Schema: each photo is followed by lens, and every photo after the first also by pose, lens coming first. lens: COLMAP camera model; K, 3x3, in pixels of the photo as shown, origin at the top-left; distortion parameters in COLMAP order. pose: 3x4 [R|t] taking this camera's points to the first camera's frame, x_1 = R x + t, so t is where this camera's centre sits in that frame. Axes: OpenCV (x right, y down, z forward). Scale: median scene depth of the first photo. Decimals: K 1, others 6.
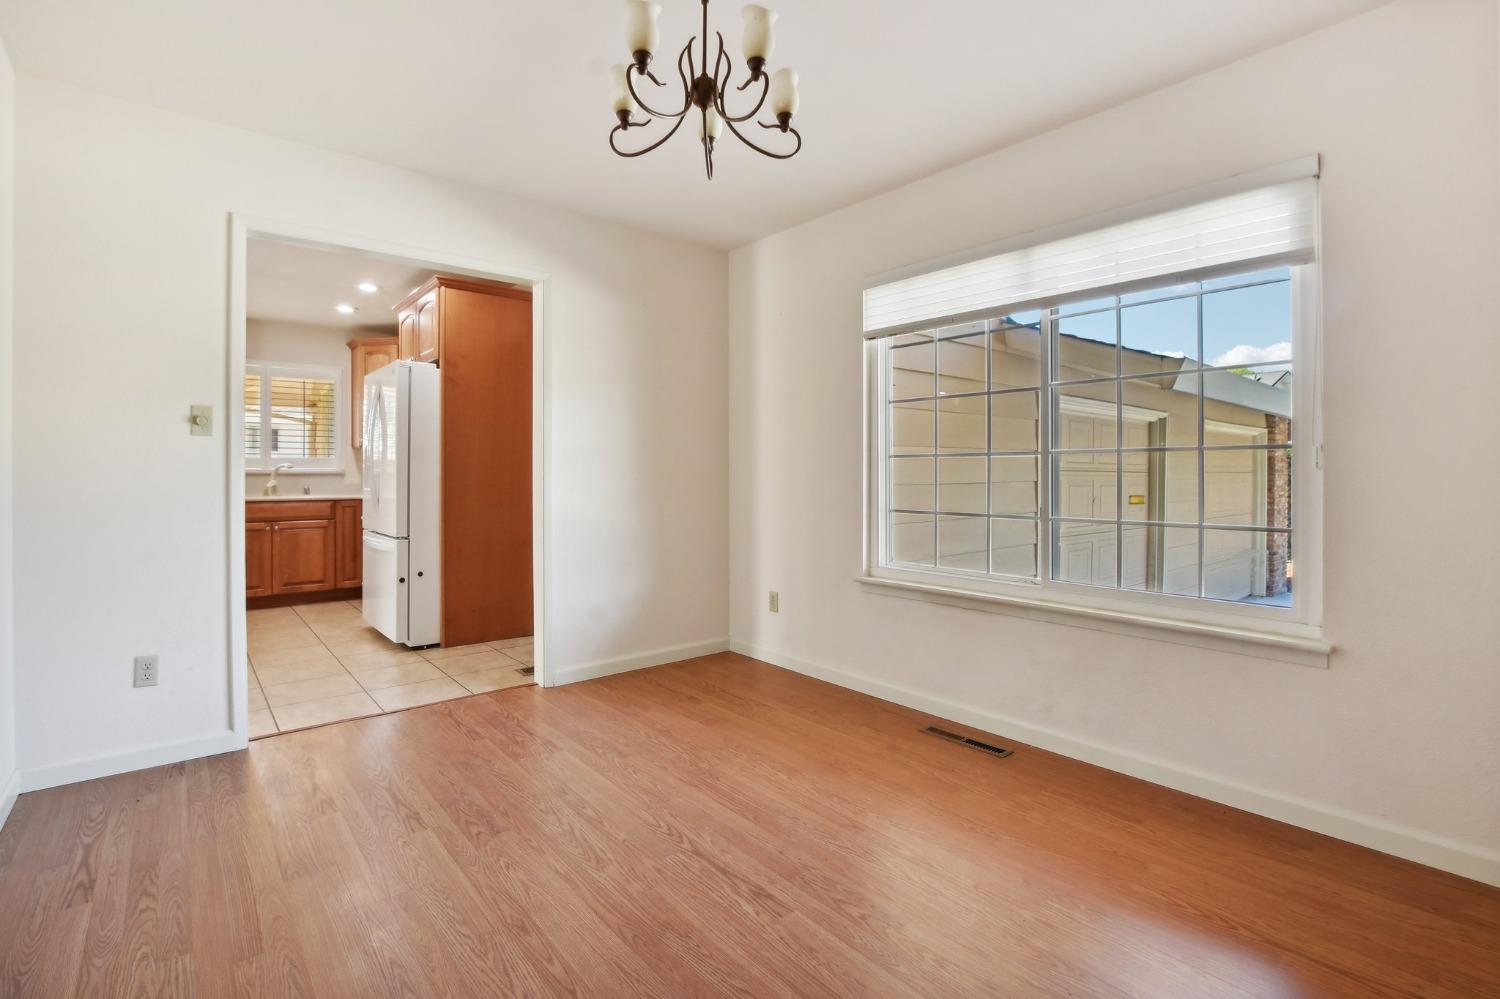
lens RADIAL K [[672.4, 0, 739.9], [0, 672.4, 479.7], [0, 0, 1]] dist [-0.029968, 0.000628]
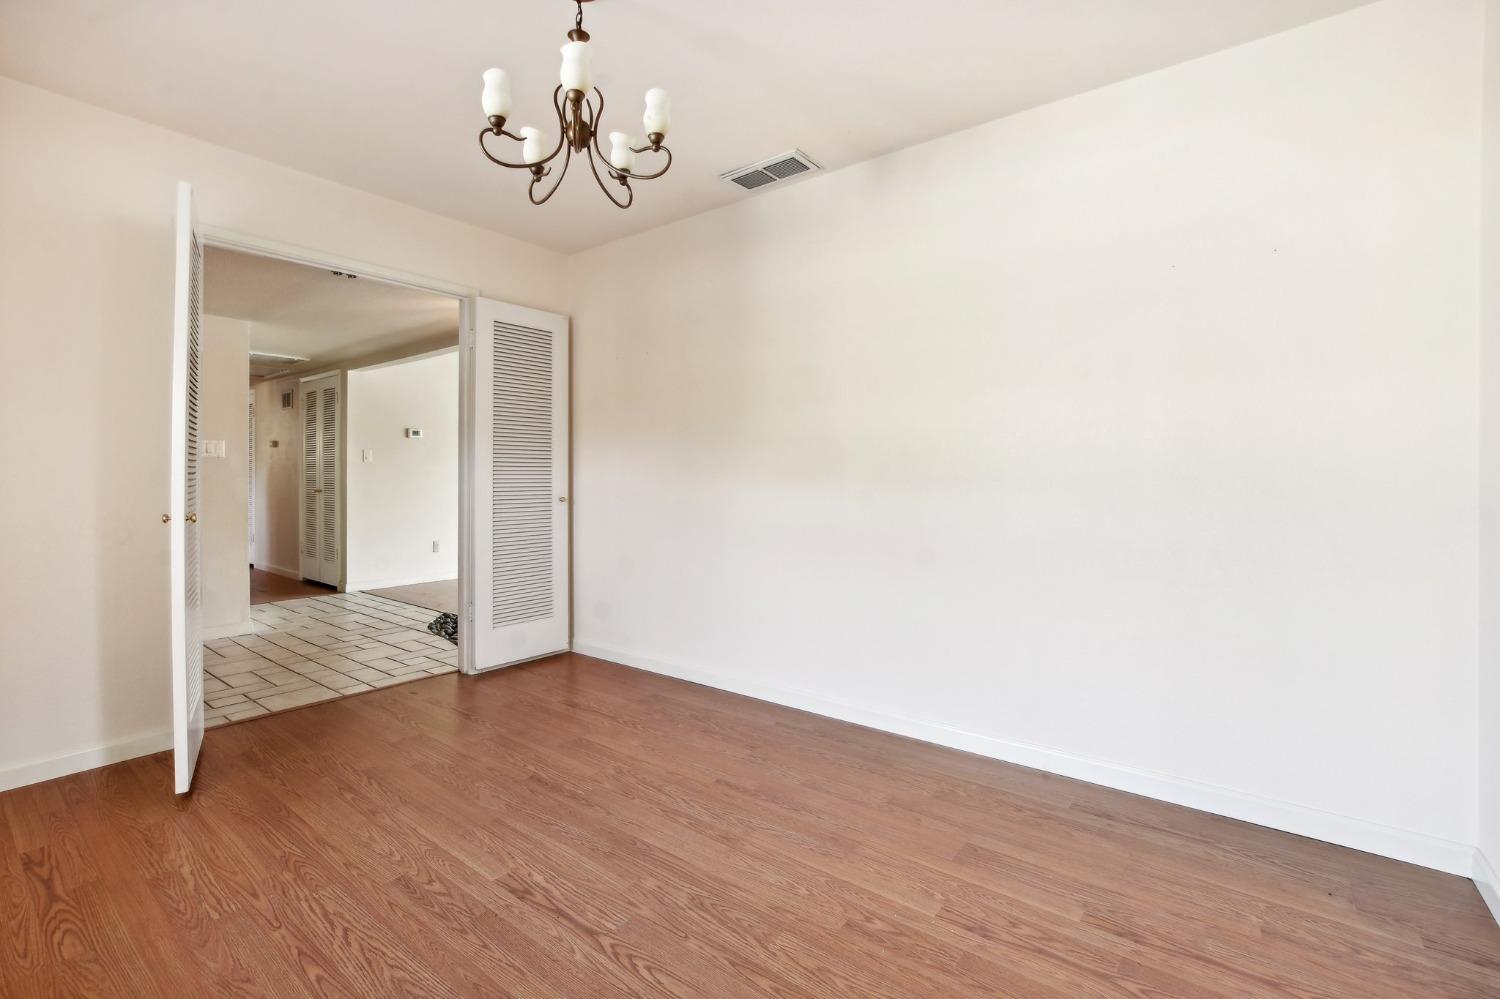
lens RADIAL K [[672.4, 0, 739.9], [0, 672.4, 479.7], [0, 0, 1]] dist [-0.029968, 0.000628]
pose [[-0.978054, -0.000131, -0.208353, -0.077416], [-0.004475, 0.999782, 0.020376, -0.024532], [0.208305, 0.020861, -0.977841, 1.941517]]
